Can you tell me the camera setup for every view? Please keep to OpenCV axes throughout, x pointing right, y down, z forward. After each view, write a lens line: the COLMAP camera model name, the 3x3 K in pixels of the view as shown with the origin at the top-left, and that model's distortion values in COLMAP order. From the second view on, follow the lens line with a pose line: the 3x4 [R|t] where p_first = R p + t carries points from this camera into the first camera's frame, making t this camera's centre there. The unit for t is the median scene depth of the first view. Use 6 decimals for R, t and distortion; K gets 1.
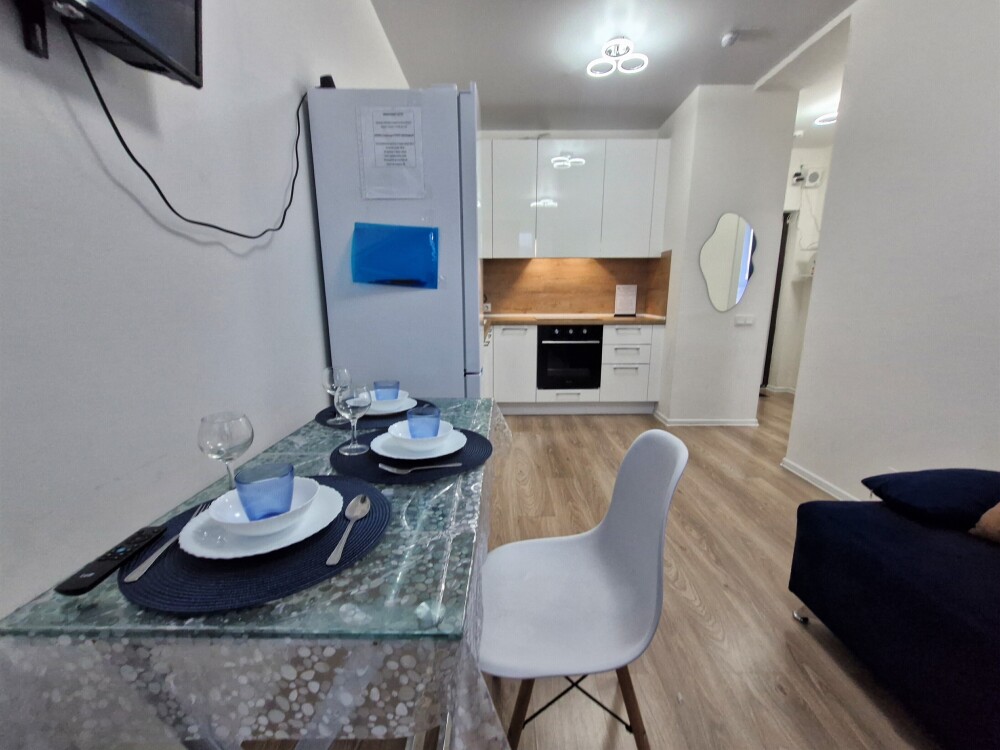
lens RADIAL K [[415.3, 0, 500.0], [0, 415.3, 375.0], [0, 0, 1]] dist [-0.000553, -0.000014]
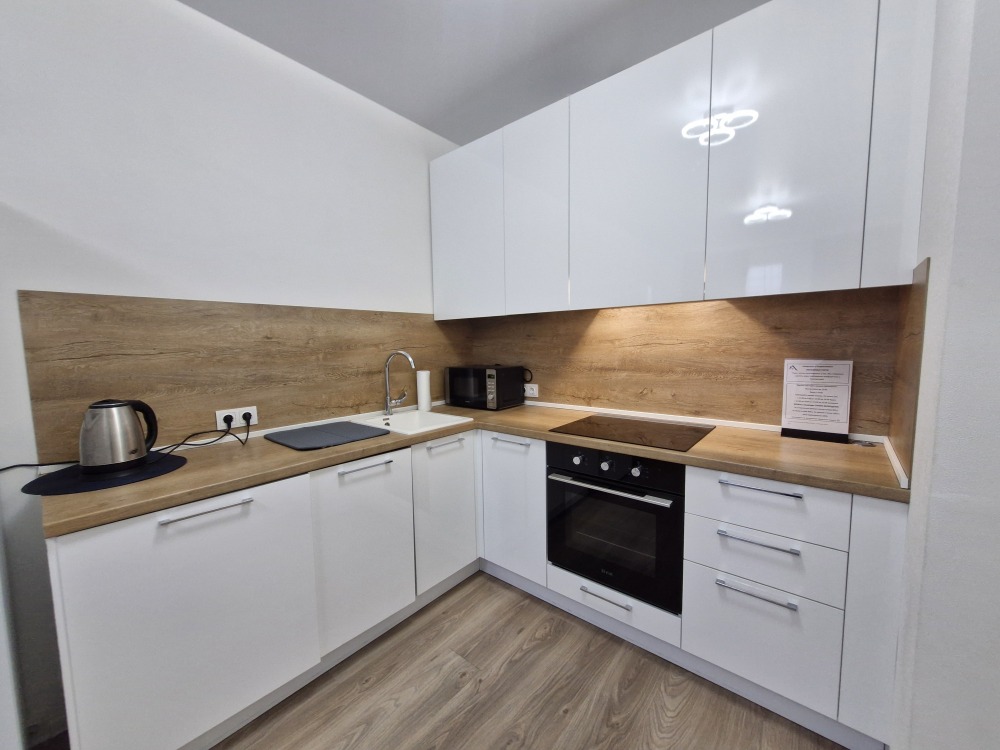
lens RADIAL K [[390.4, 0, 500.0], [0, 390.4, 375.0], [0, 0, 1]] dist [-0.000260, -0.000002]
pose [[0.772229, 0.044874, -0.633757, 0.304524], [-0.111280, 0.991636, -0.065380, -0.142986], [0.625523, 0.121013, 0.770764, 0.519888]]
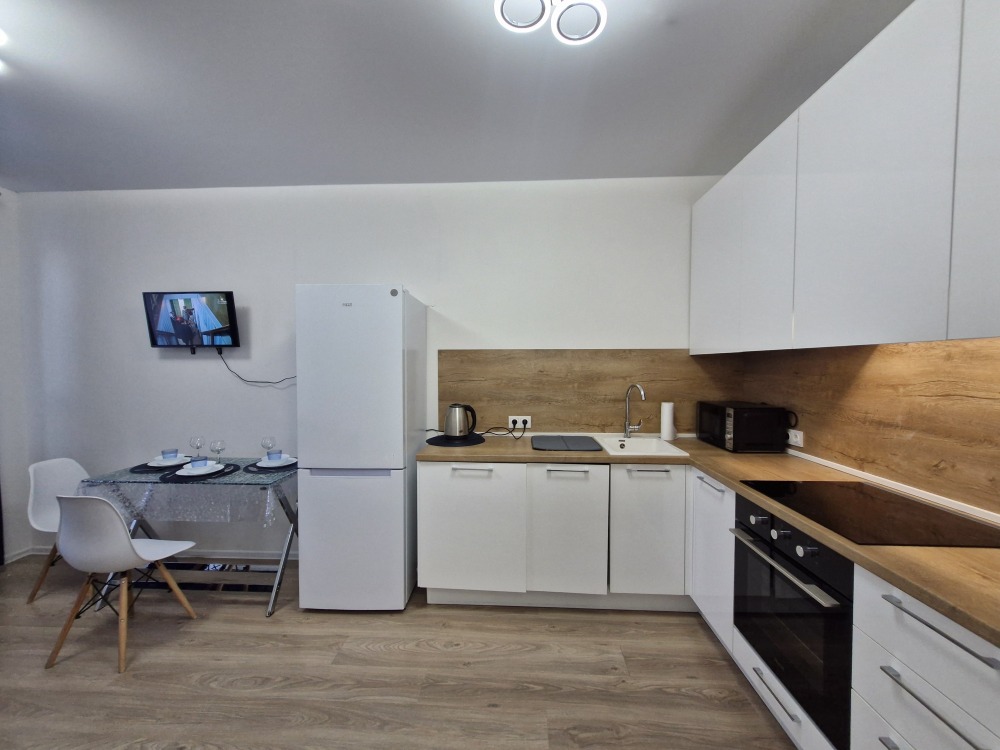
lens RADIAL K [[390.4, 0, 500.0], [0, 390.4, 375.0], [0, 0, 1]] dist [-0.000260, -0.000002]
pose [[-0.044268, 0.032439, -0.998493, 0.476179], [-0.192435, 0.980478, 0.040385, -0.190185], [0.980311, 0.193933, -0.037161, 0.644636]]
